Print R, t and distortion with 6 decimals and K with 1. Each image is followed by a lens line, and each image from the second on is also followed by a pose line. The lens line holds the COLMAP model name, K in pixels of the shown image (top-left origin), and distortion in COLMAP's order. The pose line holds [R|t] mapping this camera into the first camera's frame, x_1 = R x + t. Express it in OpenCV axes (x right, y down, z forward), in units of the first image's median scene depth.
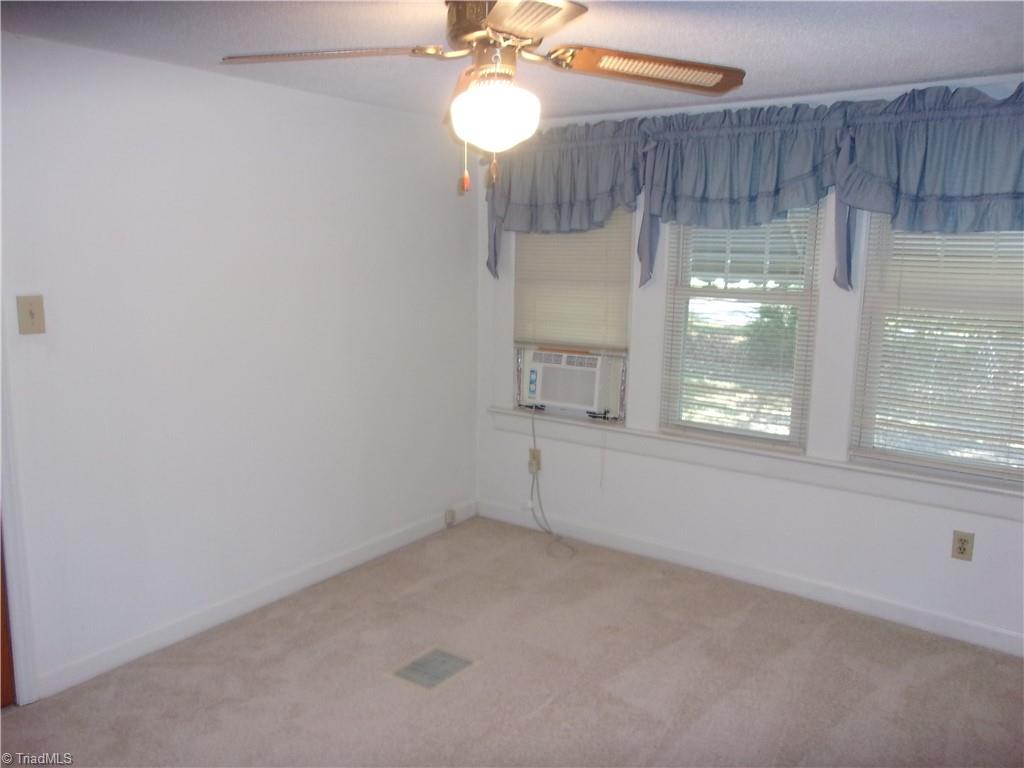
lens RADIAL K [[803.1, 0, 506.4], [0, 803.1, 380.8], [0, 0, 1]] dist [0.000138, 0.005830]
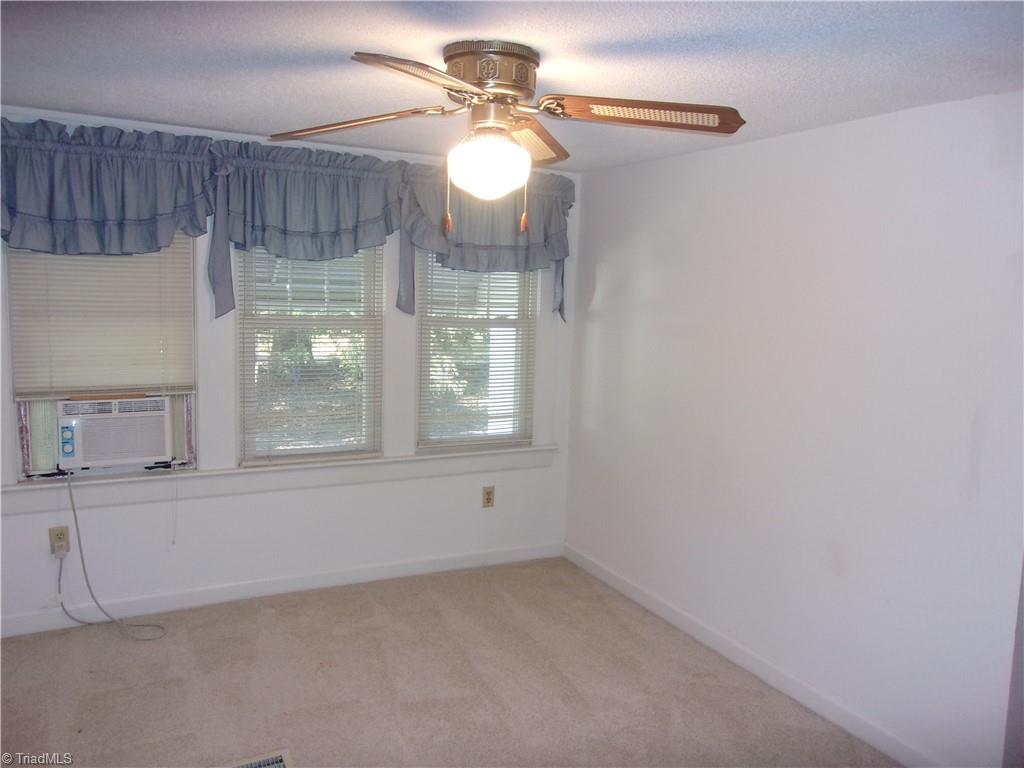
lens RADIAL K [[803.1, 0, 506.4], [0, 803.1, 380.8], [0, 0, 1]] dist [0.000138, 0.005830]
pose [[0.437267, -0.103498, 0.893356, -0.536077], [0.119680, 0.991217, 0.056256, -0.056681], [-0.891333, 0.082318, 0.445813, 0.288868]]
